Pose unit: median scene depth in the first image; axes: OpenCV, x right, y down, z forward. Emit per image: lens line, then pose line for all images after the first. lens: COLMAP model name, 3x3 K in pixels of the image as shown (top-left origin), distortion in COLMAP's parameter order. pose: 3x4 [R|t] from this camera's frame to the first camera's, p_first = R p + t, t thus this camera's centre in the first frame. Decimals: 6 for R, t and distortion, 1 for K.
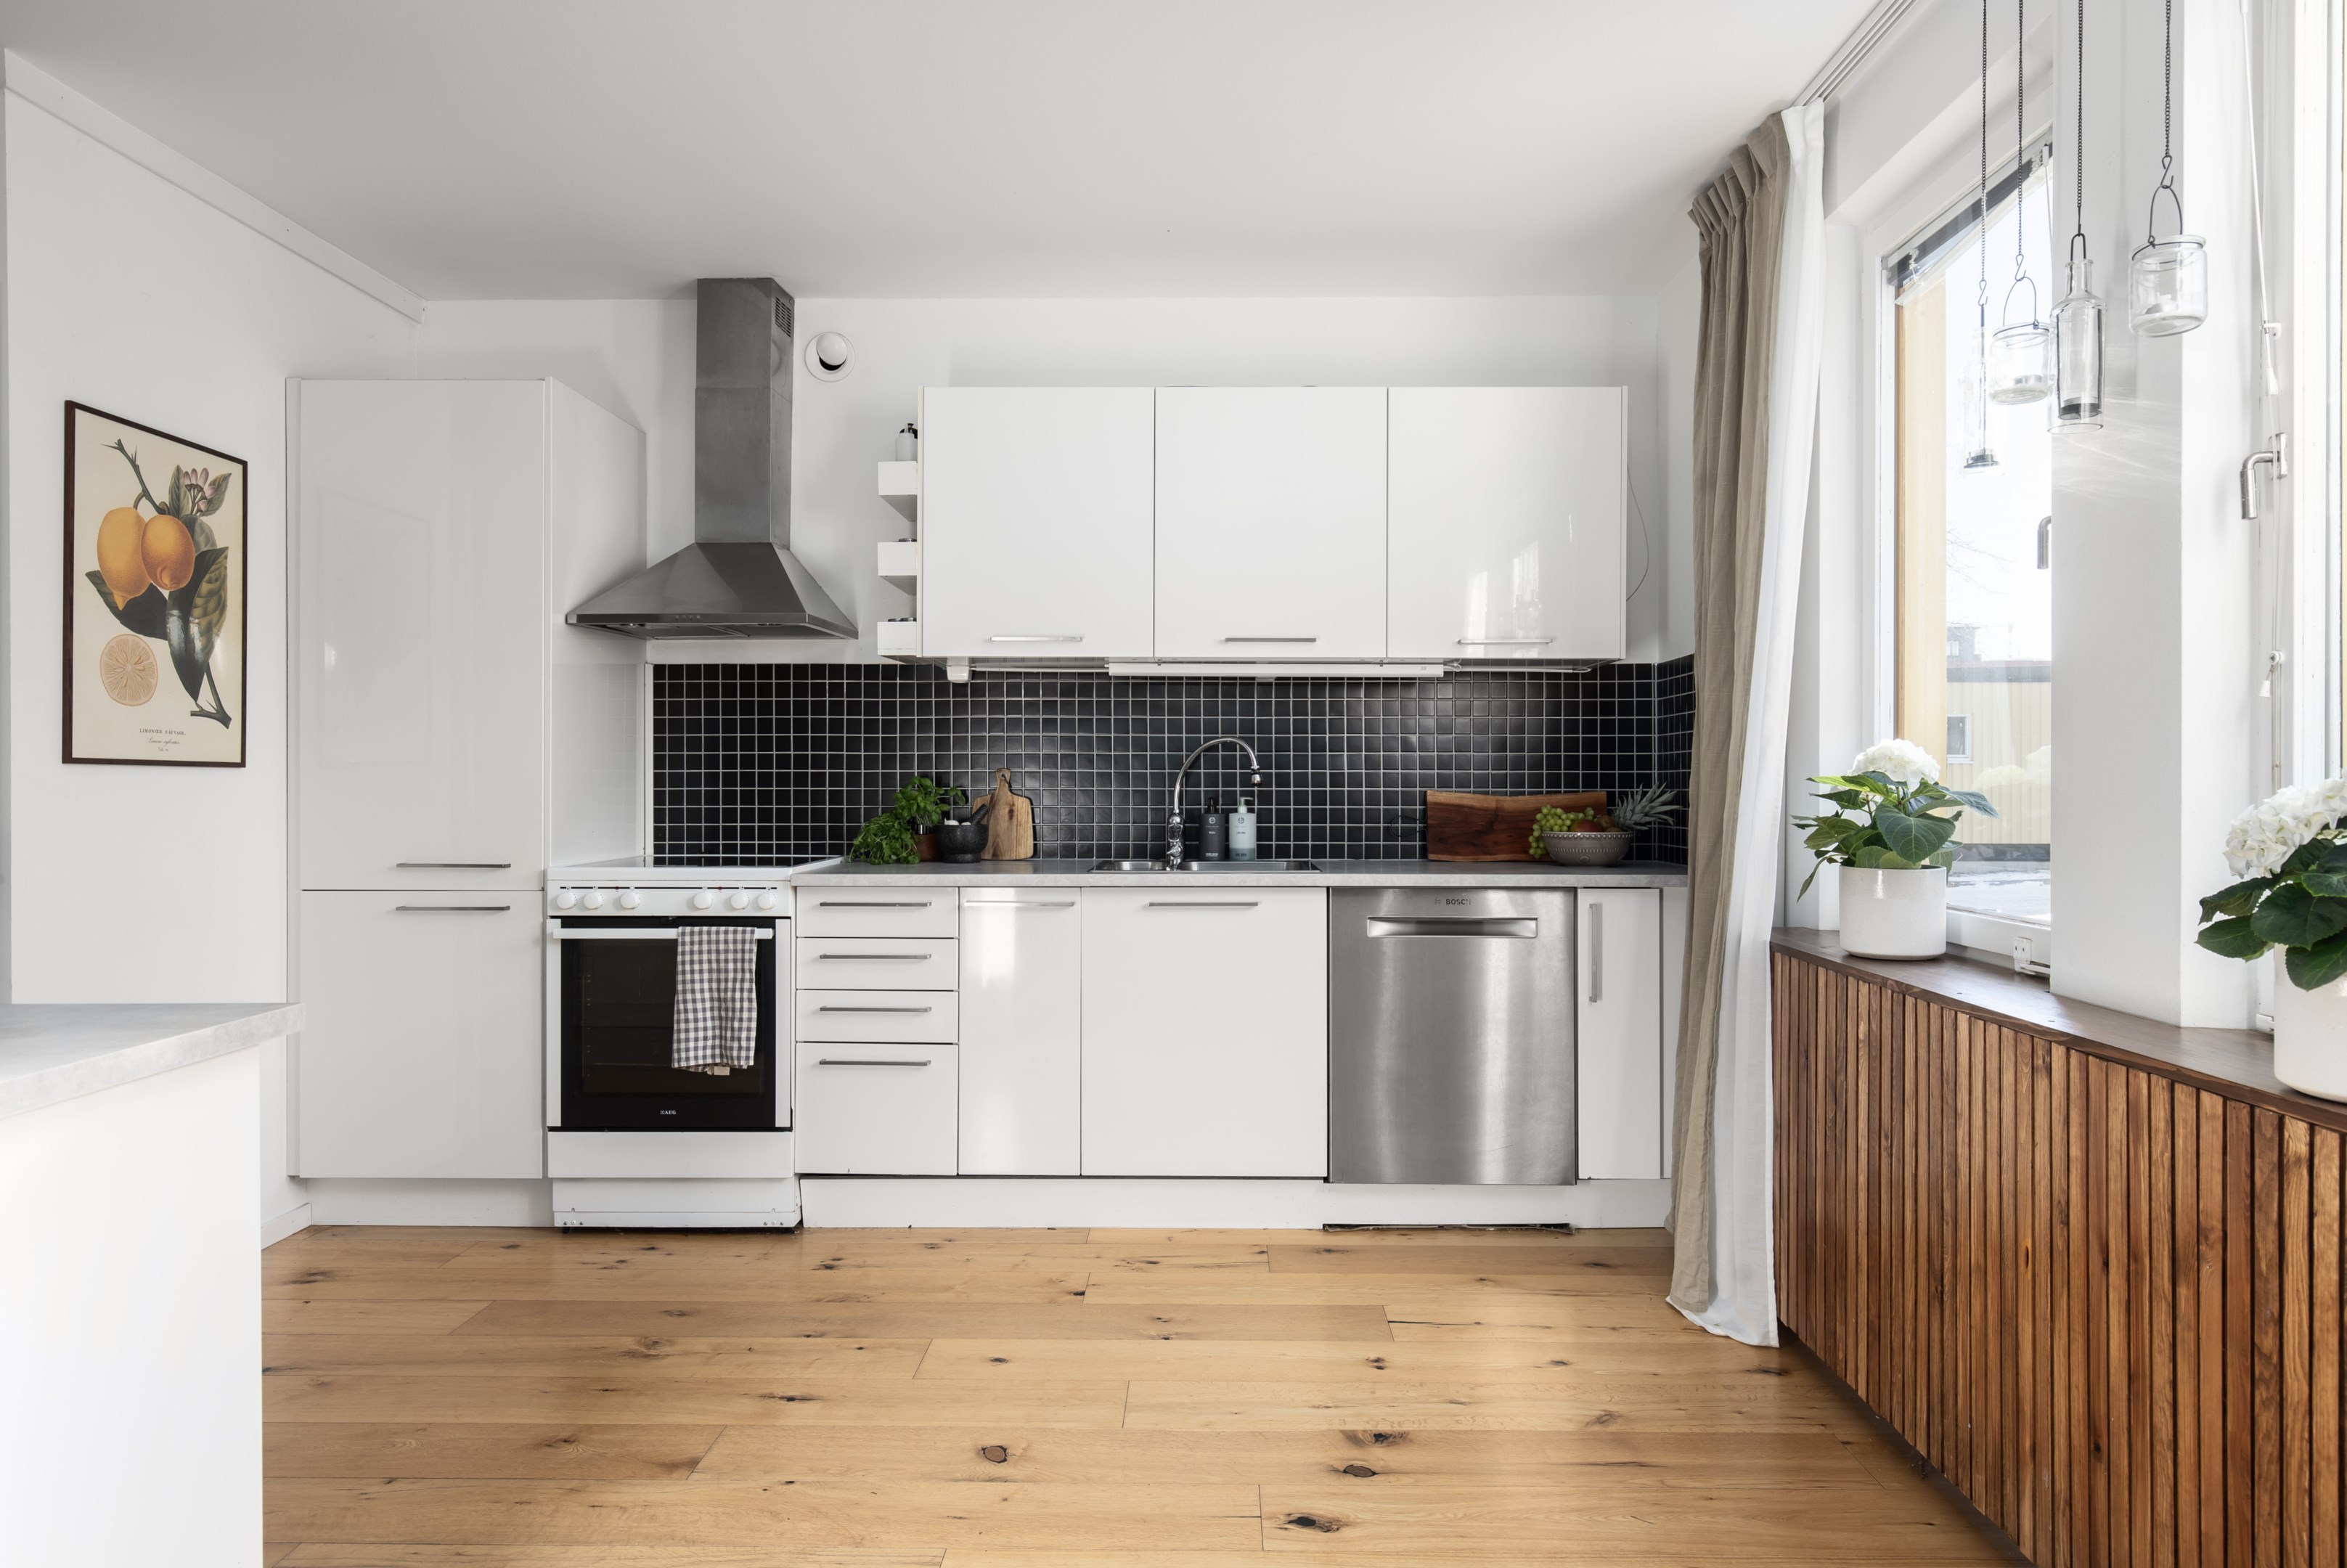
lens RADIAL K [[1403.5, 0, 1173.5], [0, 1403.5, 784.0], [0, 0, 1]] dist [-0.006650, -0.002857]
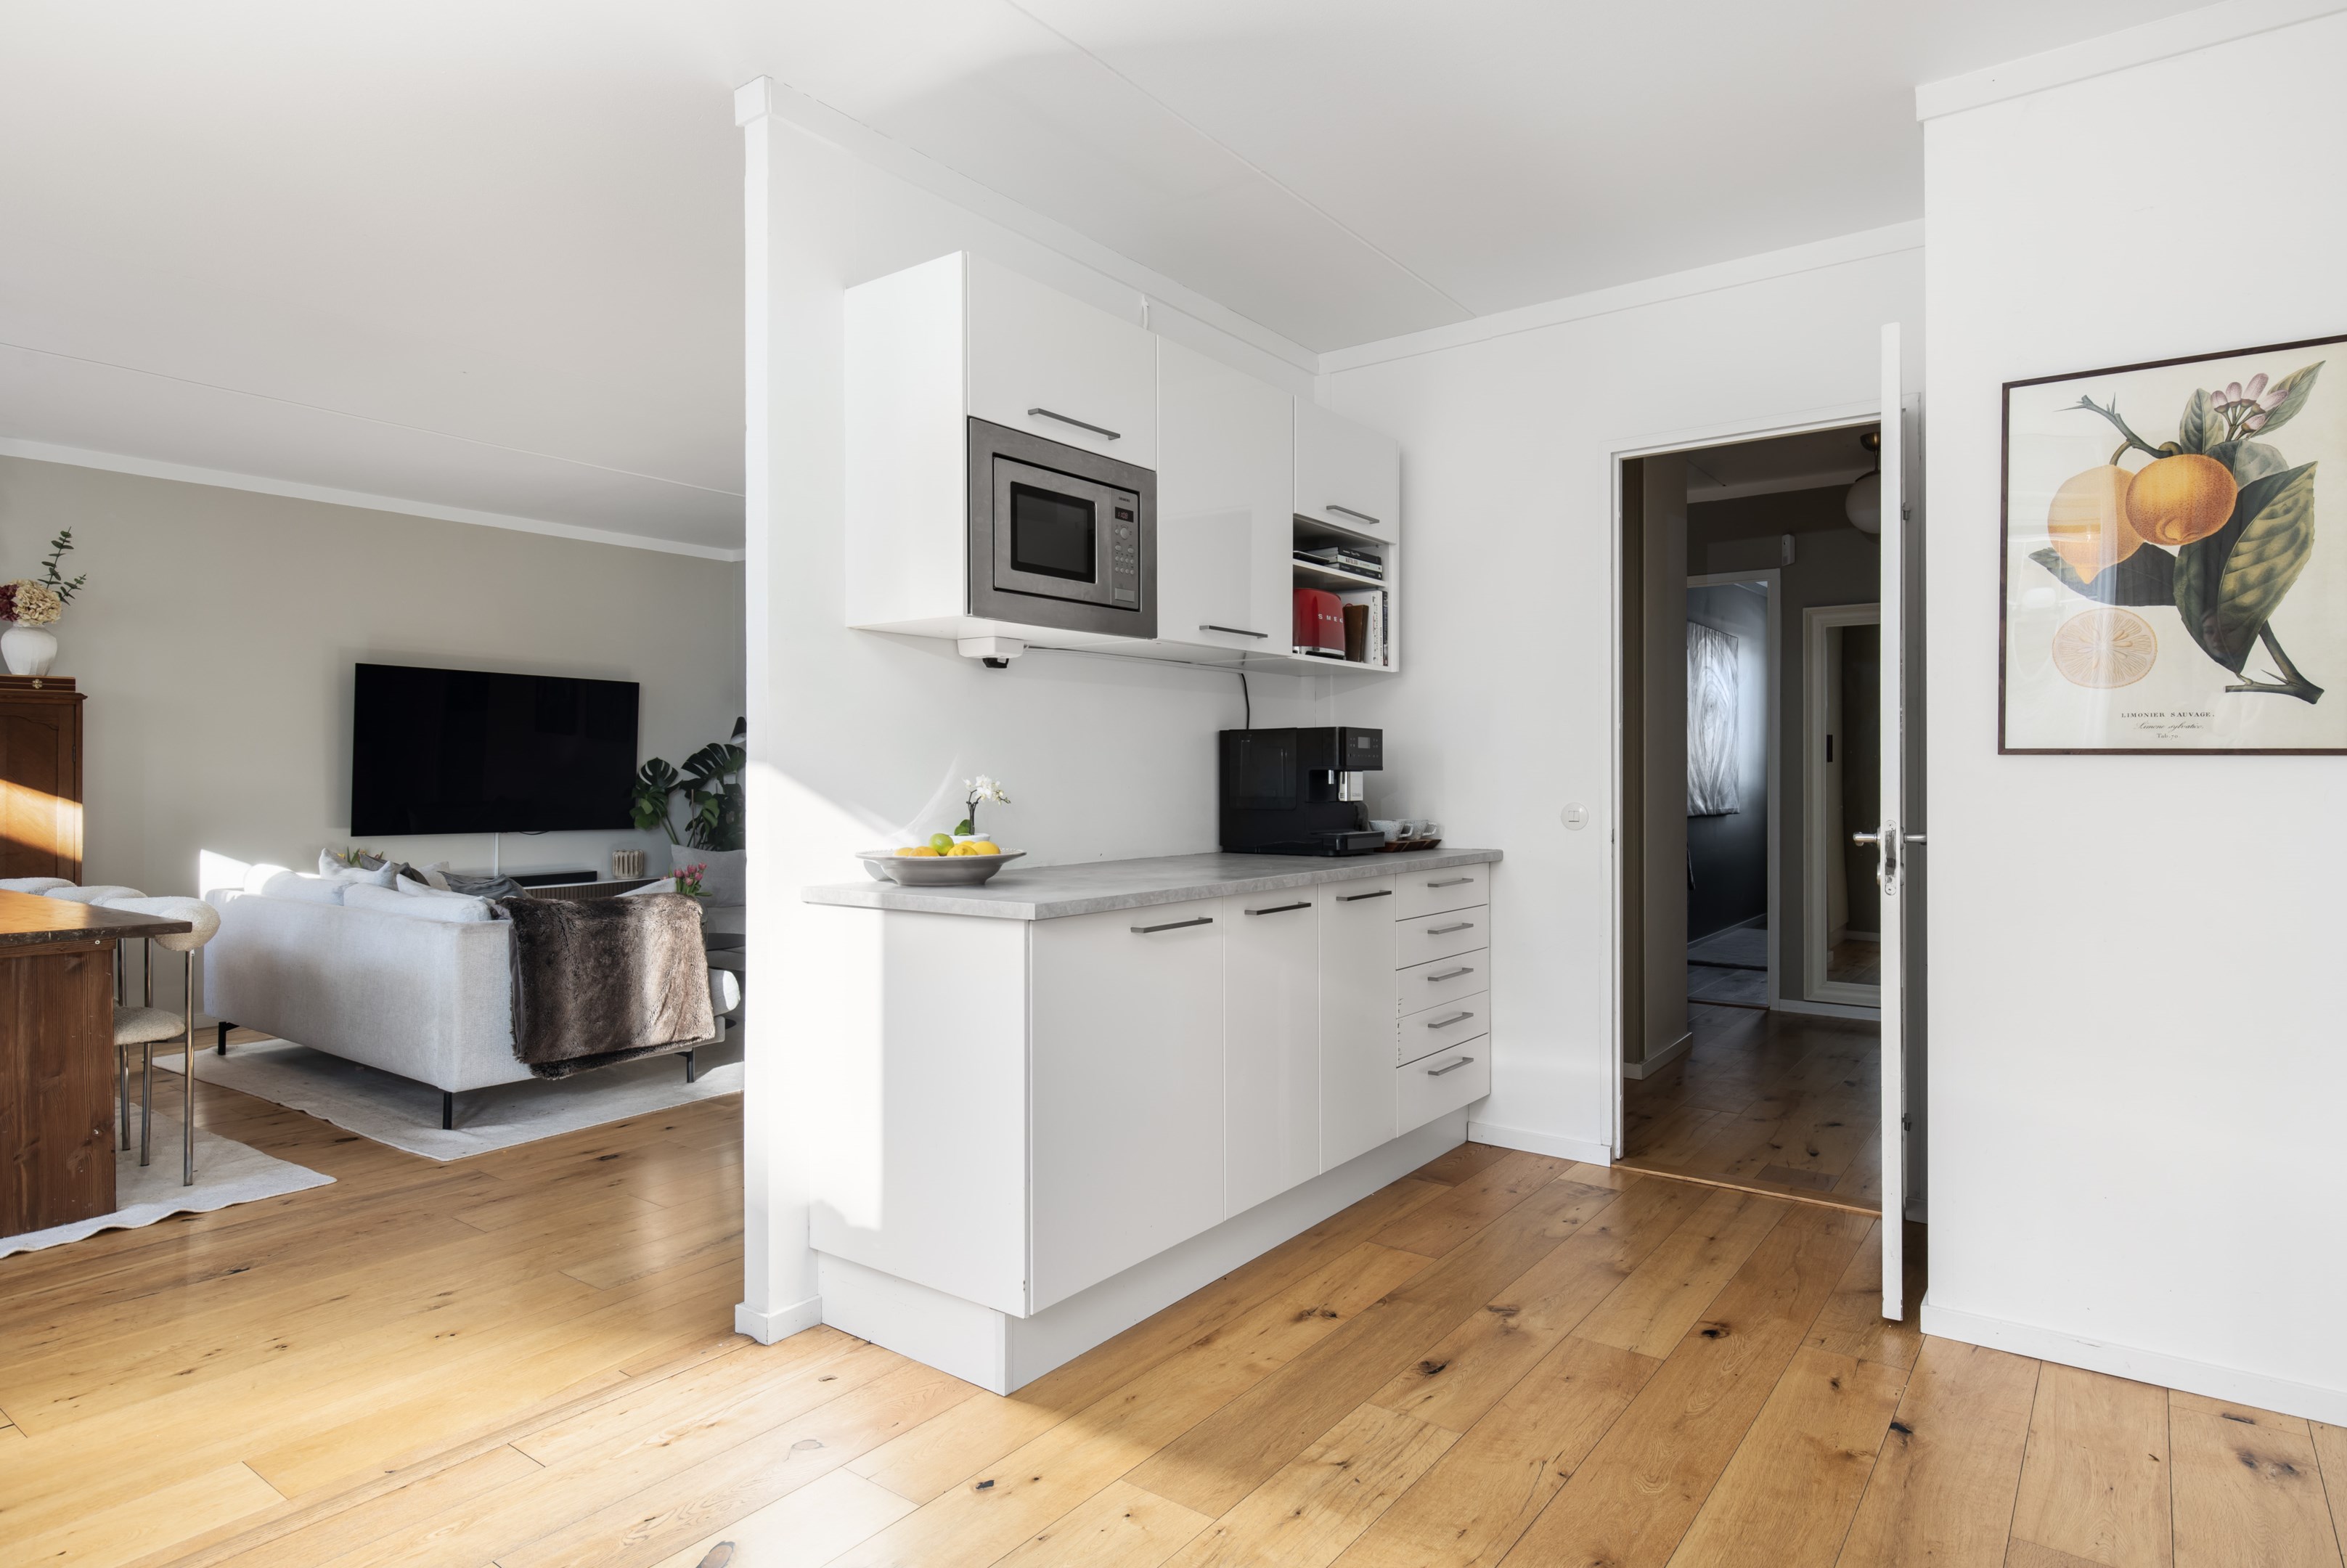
lens RADIAL K [[1311.7, 0, 1183.9], [0, 1311.7, 773.9], [0, 0, 1]] dist [0.000388, -0.000967]
pose [[-0.574157, 0.007578, -0.818710, 0.260296], [-0.000321, 0.999955, 0.009481, -0.008891], [0.818745, 0.005707, -0.574129, 0.946480]]
